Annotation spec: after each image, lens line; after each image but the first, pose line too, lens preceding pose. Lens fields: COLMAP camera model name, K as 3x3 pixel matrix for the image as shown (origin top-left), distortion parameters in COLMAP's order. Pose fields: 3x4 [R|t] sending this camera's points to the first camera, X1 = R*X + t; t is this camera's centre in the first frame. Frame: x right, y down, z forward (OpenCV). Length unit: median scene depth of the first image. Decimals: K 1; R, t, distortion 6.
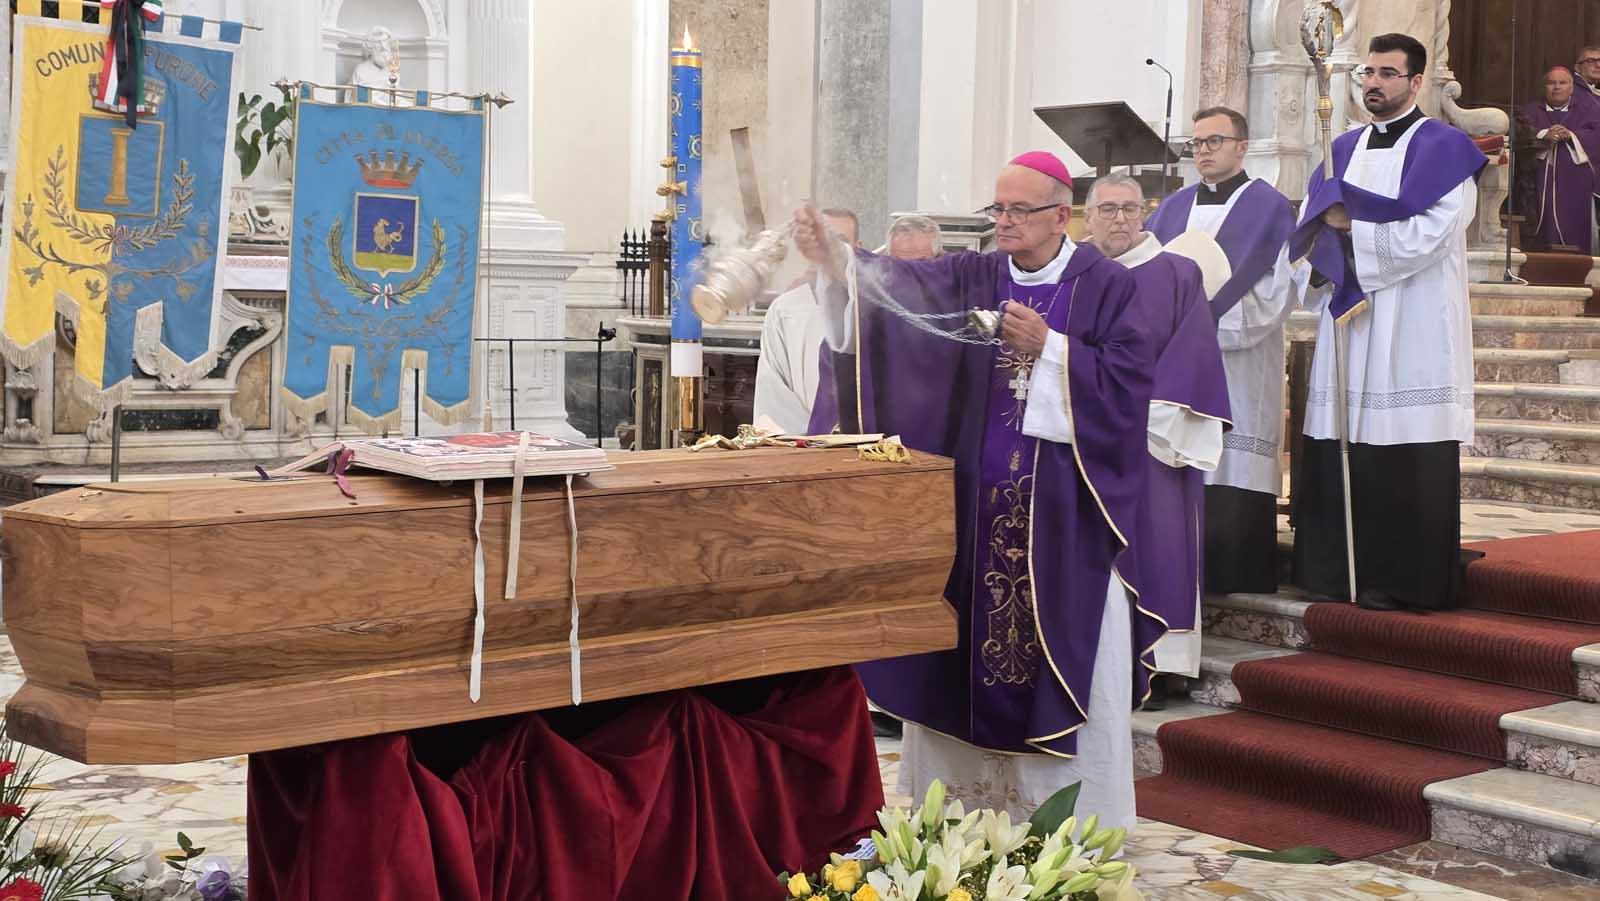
lens RADIAL K [[2117.1, 0, 791.3], [0, 2117.1, 425.5], [0, 0, 1]] dist [0.174740, -0.462343]
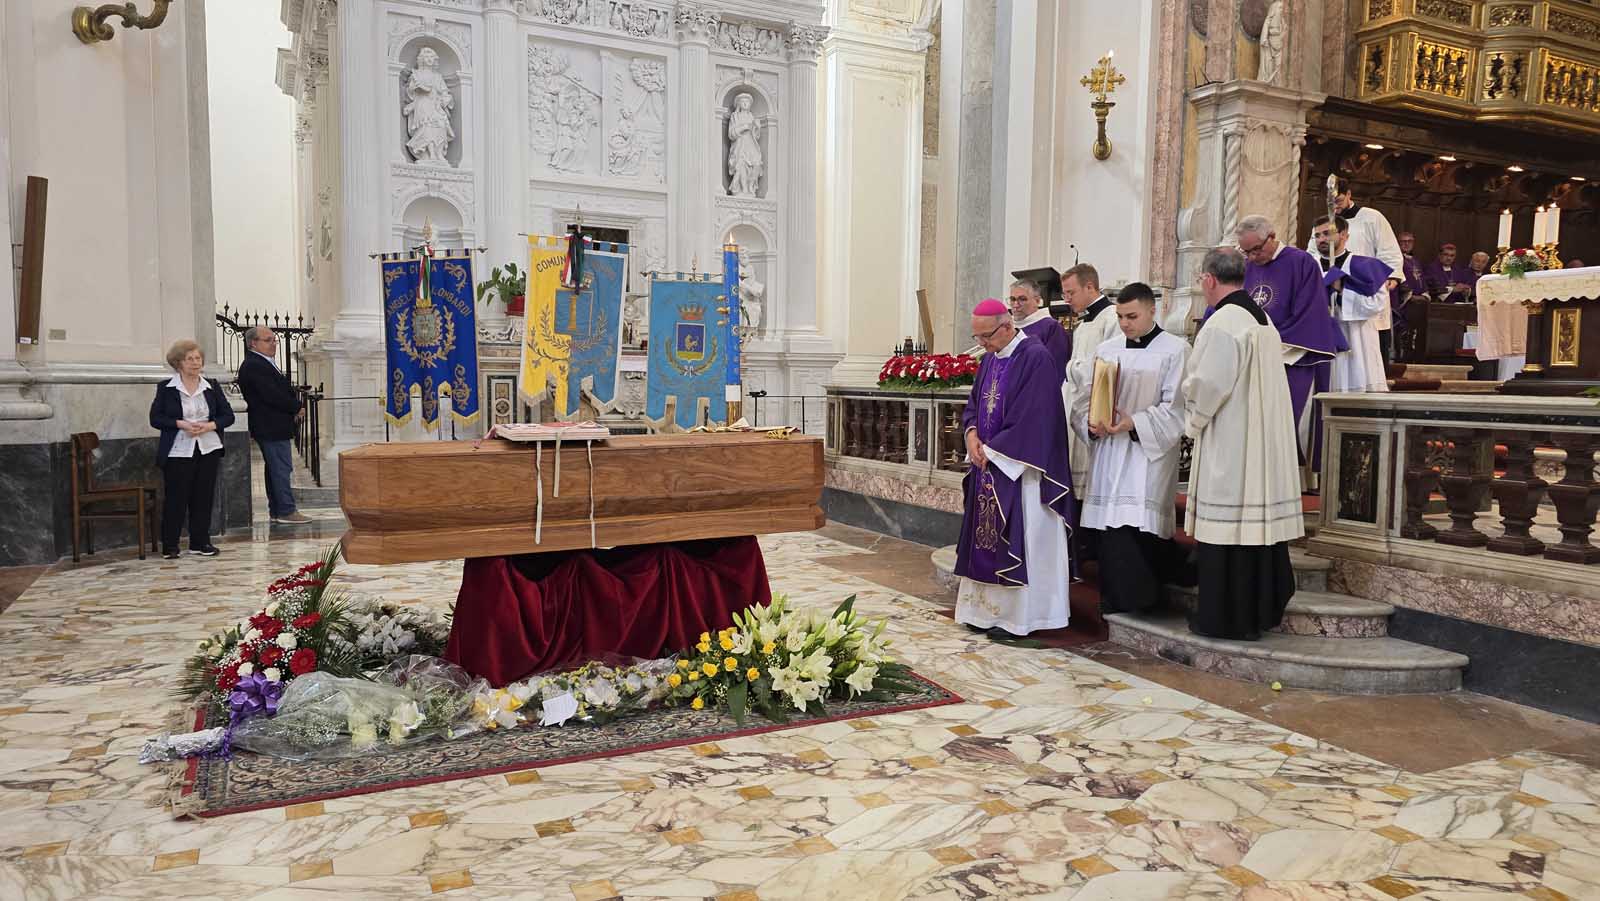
lens RADIAL K [[1061.1, 0, 800.0], [0, 1061.1, 450.5], [0, 0, 1]] dist [0.083025, -0.001304]
pose [[0.976732, 0.006650, -0.214362, 0.235246], [-0.005849, 0.999973, 0.004372, 0.019658], [0.214385, -0.003016, 0.976745, 0.000463]]
